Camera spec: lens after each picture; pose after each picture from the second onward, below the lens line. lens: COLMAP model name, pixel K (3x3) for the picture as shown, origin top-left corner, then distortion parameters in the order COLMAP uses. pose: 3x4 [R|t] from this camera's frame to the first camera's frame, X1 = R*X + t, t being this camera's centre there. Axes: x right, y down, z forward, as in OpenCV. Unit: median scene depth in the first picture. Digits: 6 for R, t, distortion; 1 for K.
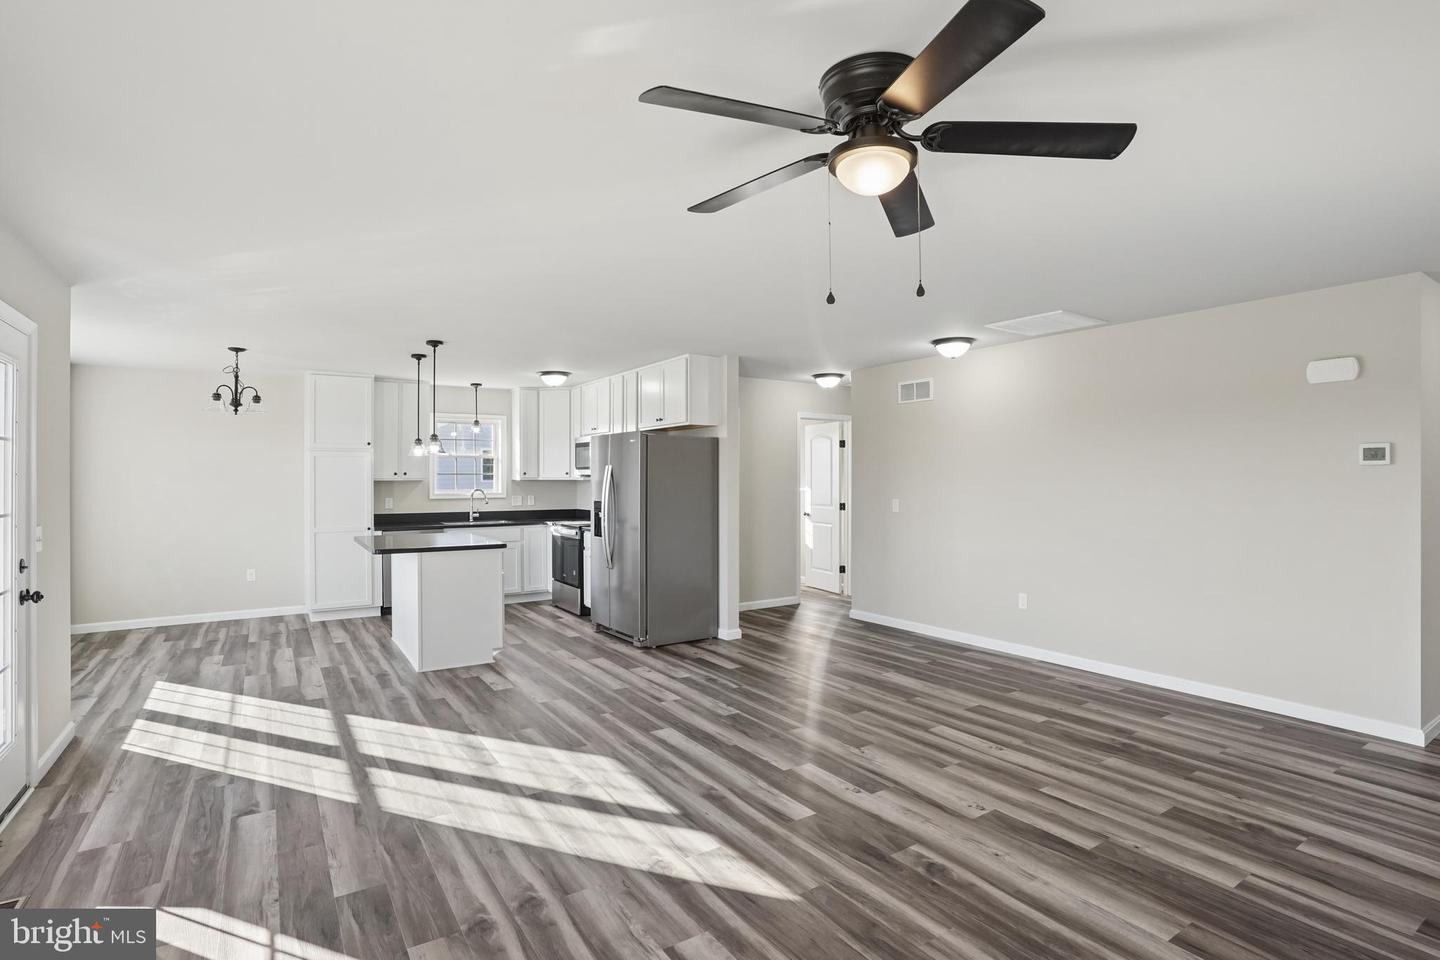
lens RADIAL K [[710.4, 0, 713.5], [0, 710.4, 477.7], [0, 0, 1]] dist [-0.079156, 0.036344]
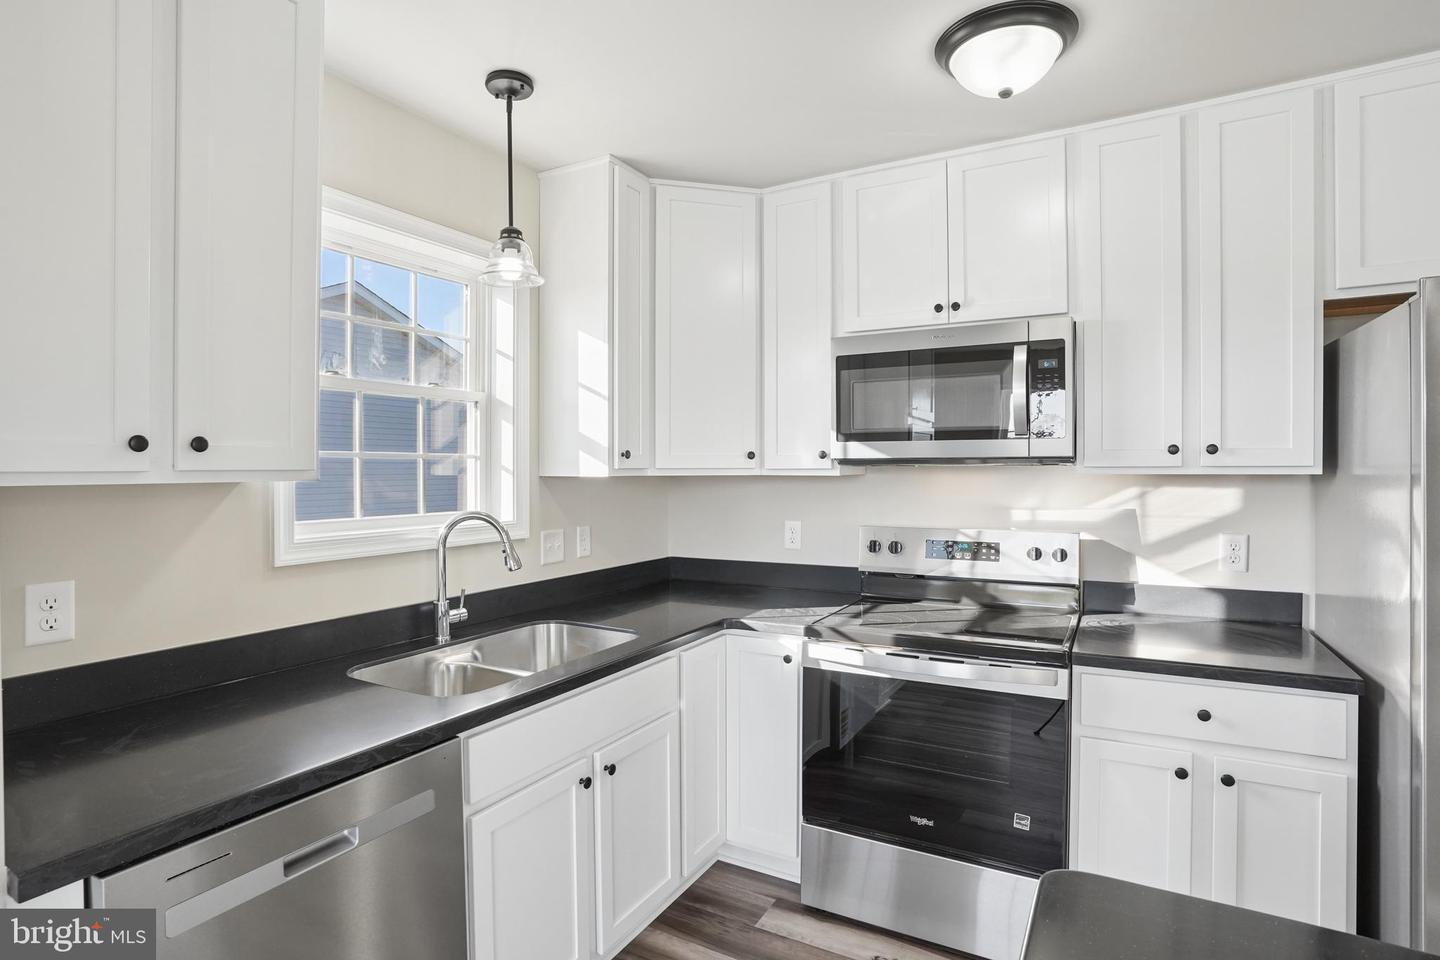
lens RADIAL K [[719.1, 0, 711.5], [0, 719.1, 469.2], [0, 0, 1]] dist [-0.086102, 0.038276]
pose [[0.889982, 0.001235, 0.455994, -0.757656], [0.000976, 0.999989, -0.004613, 0.003837], [-0.455995, 0.004550, 0.889971, 1.485291]]
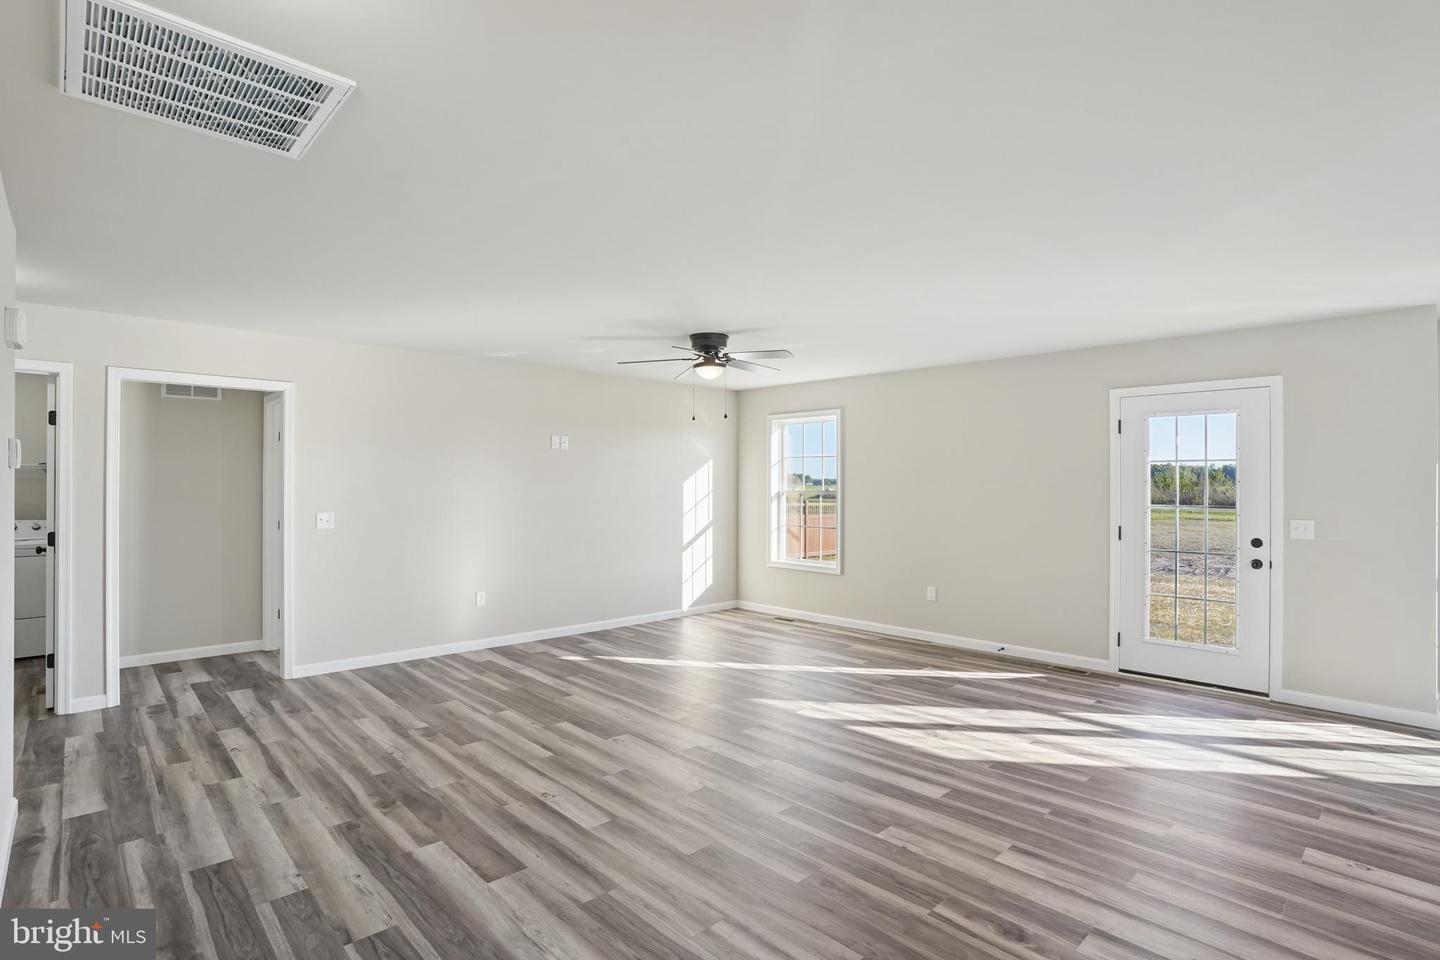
lens RADIAL K [[709.9, 0, 716.2], [0, 709.9, 486.0], [0, 0, 1]] dist [-0.084349, 0.039662]
pose [[-0.983858, 0.001415, -0.178946, 0.319943], [0.000659, 0.999991, 0.004285, -0.001876], [0.178951, 0.004098, -0.983850, 1.704190]]
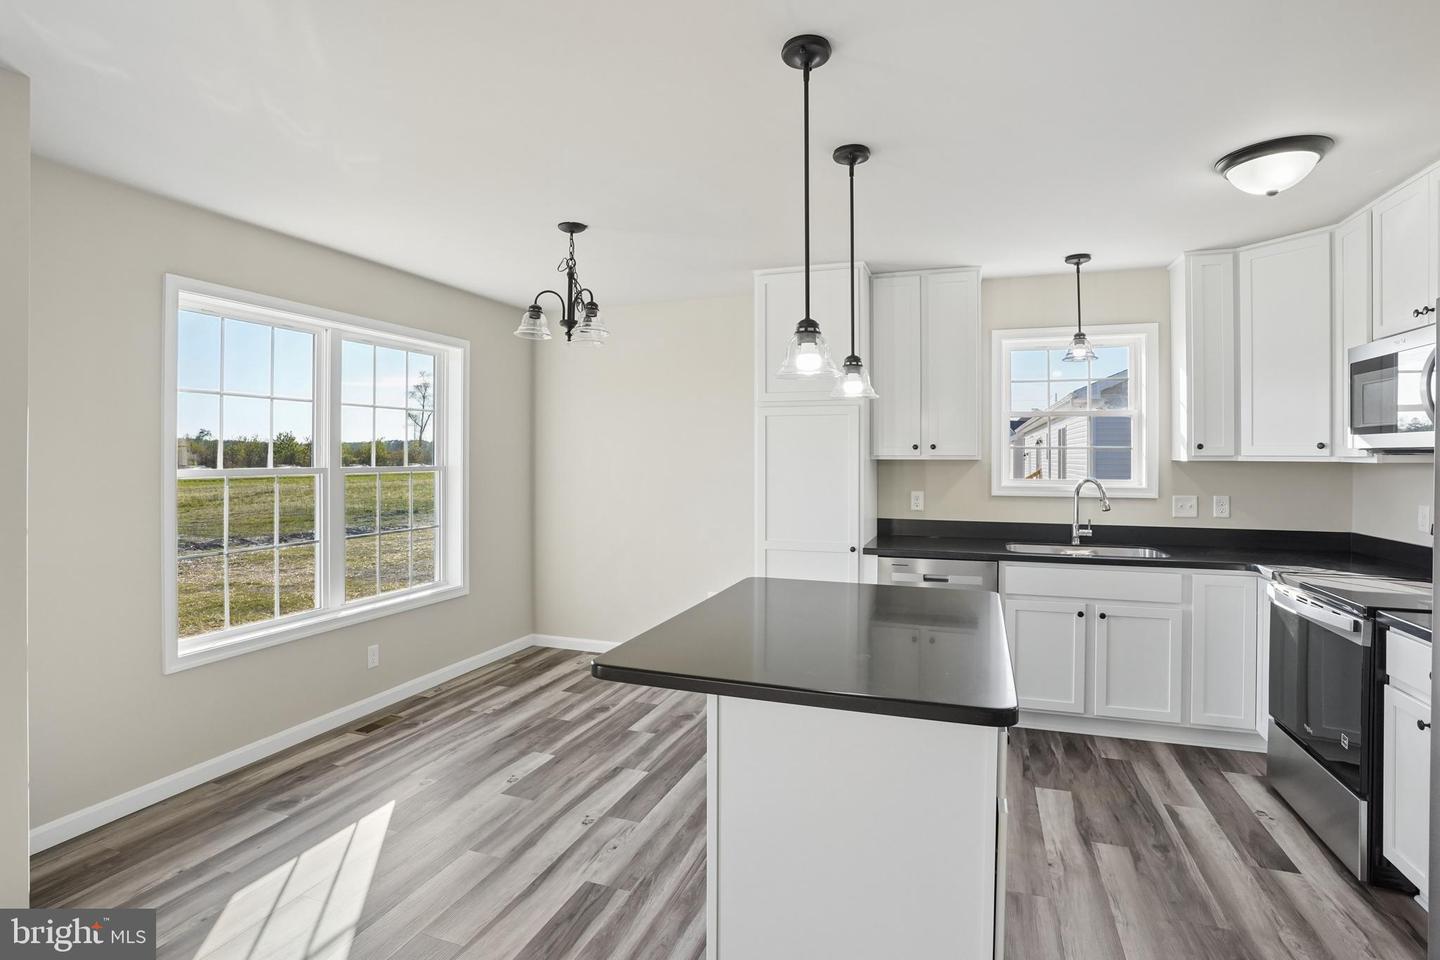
lens RADIAL K [[714.4, 0, 712.6], [0, 714.4, 454.7], [0, 0, 1]] dist [-0.071164, 0.028770]
pose [[0.596987, 0.002378, -0.802247, -0.210495], [-0.004536, 0.999990, -0.000412, 0.002077], [0.802238, 0.003885, 0.596992, 1.028425]]
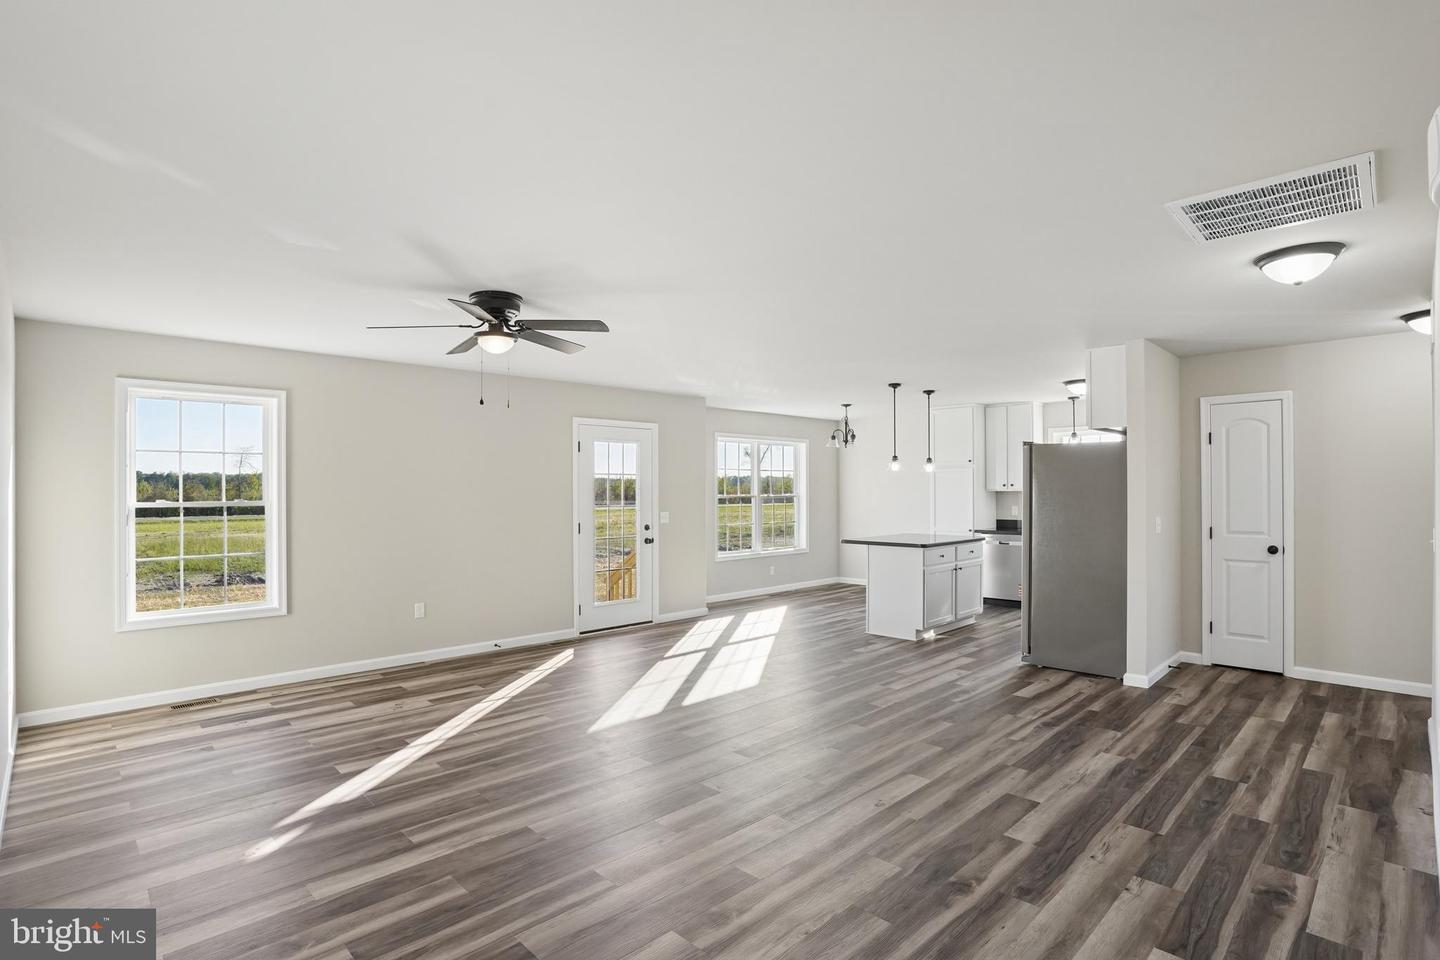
lens RADIAL K [[709.9, 0, 716.2], [0, 709.9, 486.0], [0, 0, 1]] dist [-0.084349, 0.039662]
pose [[0.192879, -0.004430, -0.981212, 1.097859], [0.003136, 0.999987, -0.003898, -0.003054], [0.981217, -0.002325, 0.192891, 0.570044]]
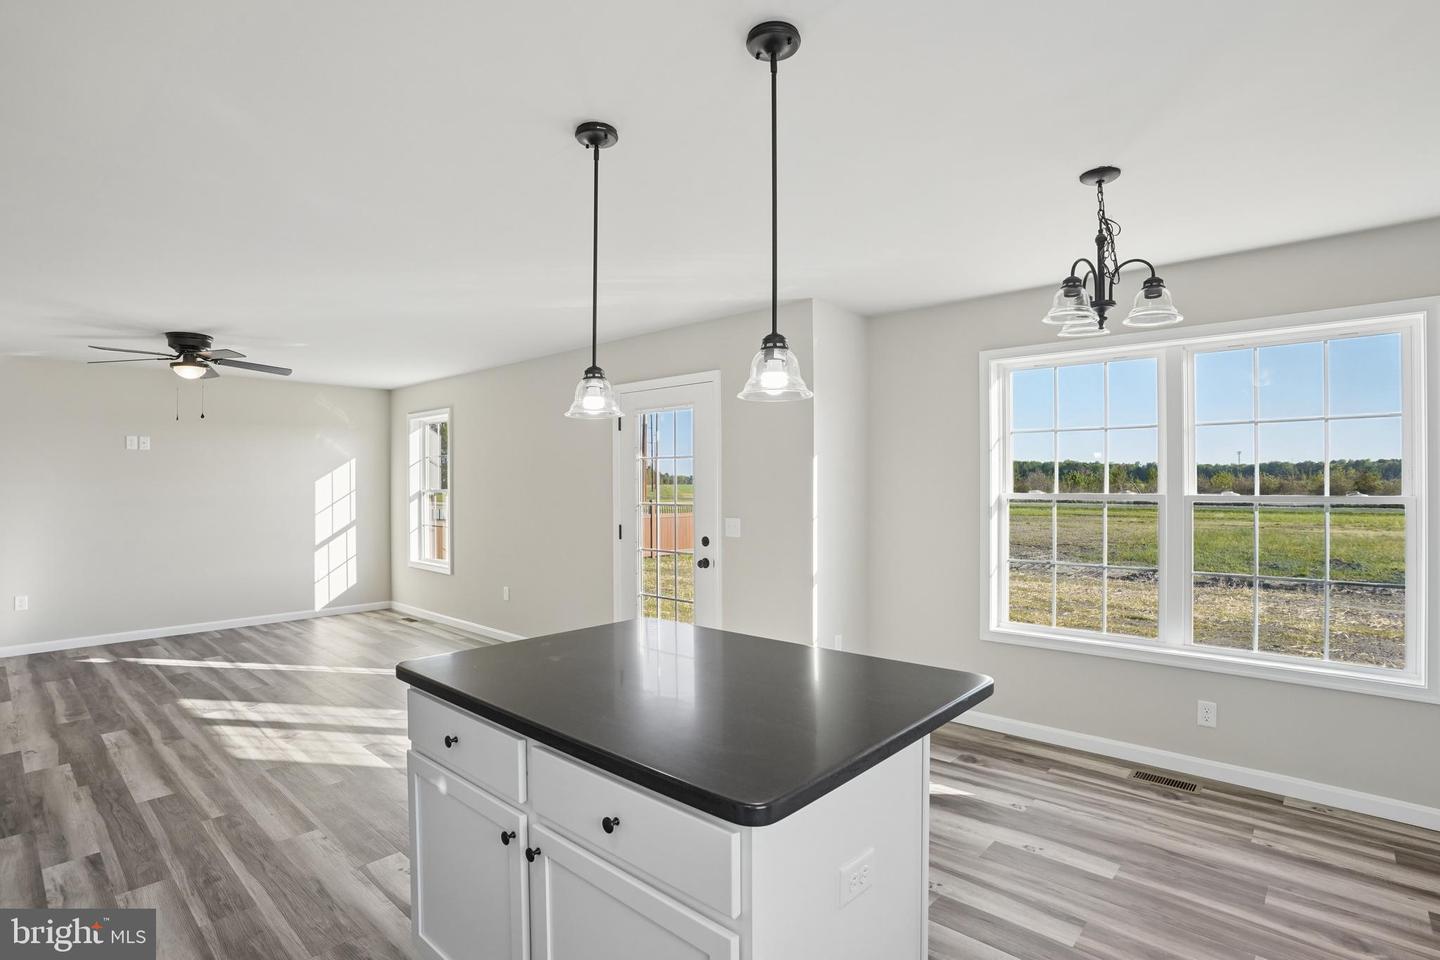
lens RADIAL K [[707.2, 0, 715.0], [0, 707.2, 482.1], [0, 0, 1]] dist [-0.077663, 0.035347]
pose [[-0.967357, 0.005068, -0.253366, -0.487850], [0.005046, 0.999987, 0.000737, 0.000642], [0.253366, -0.000566, -0.967370, 1.867618]]
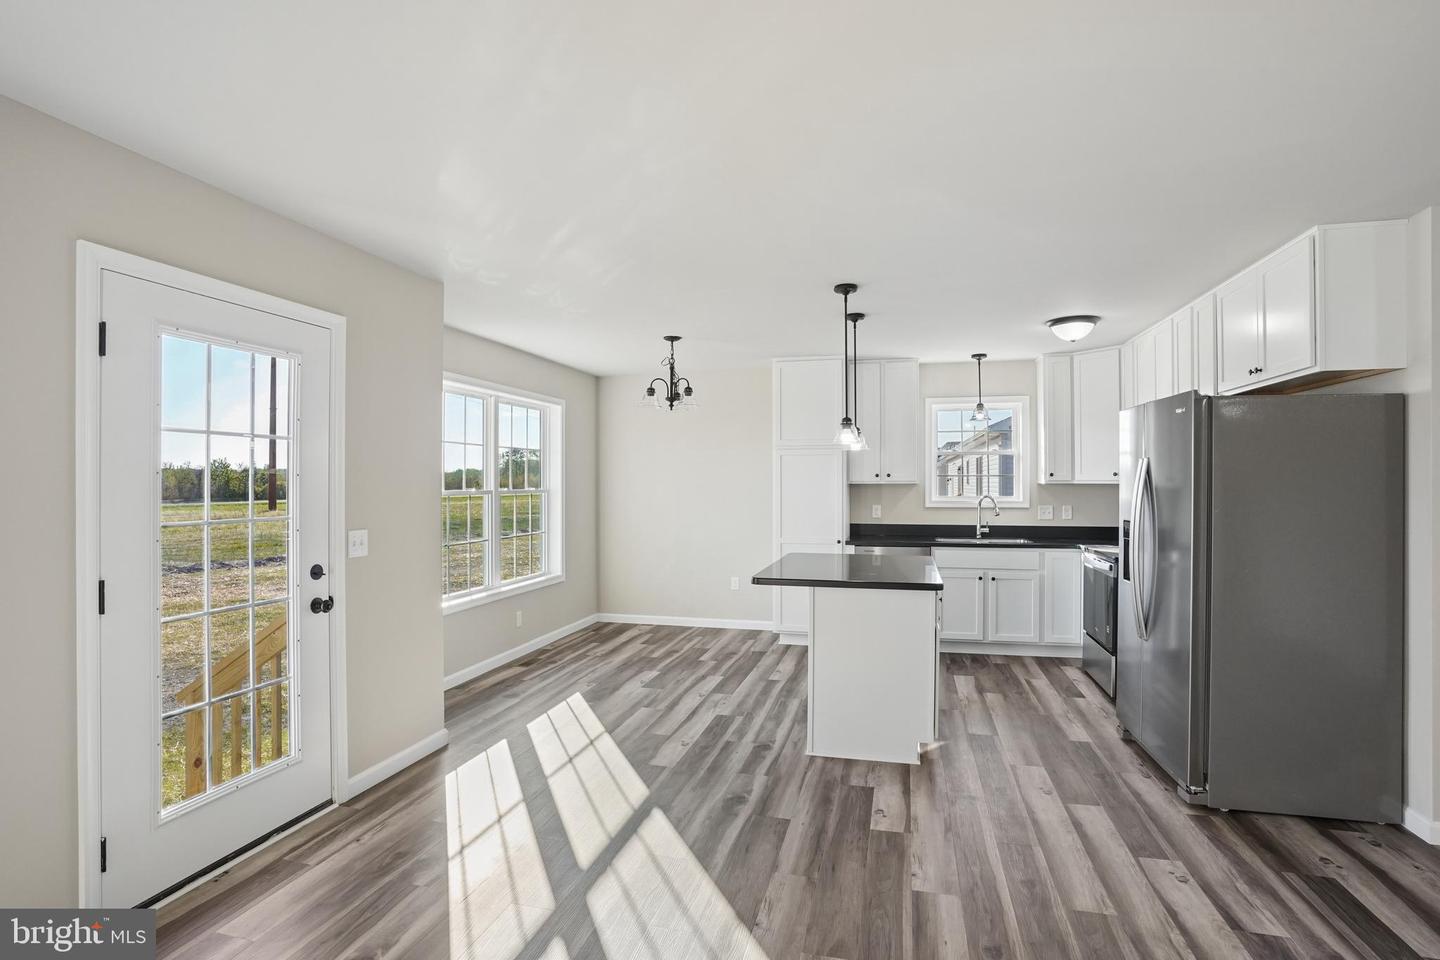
lens RADIAL K [[710.4, 0, 713.5], [0, 710.4, 477.7], [0, 0, 1]] dist [-0.079156, 0.036344]
pose [[0.670087, -0.002209, -0.742279, 0.052160], [-0.001762, 0.999988, -0.004567, 0.002154], [0.742280, 0.004368, 0.670075, 0.572539]]
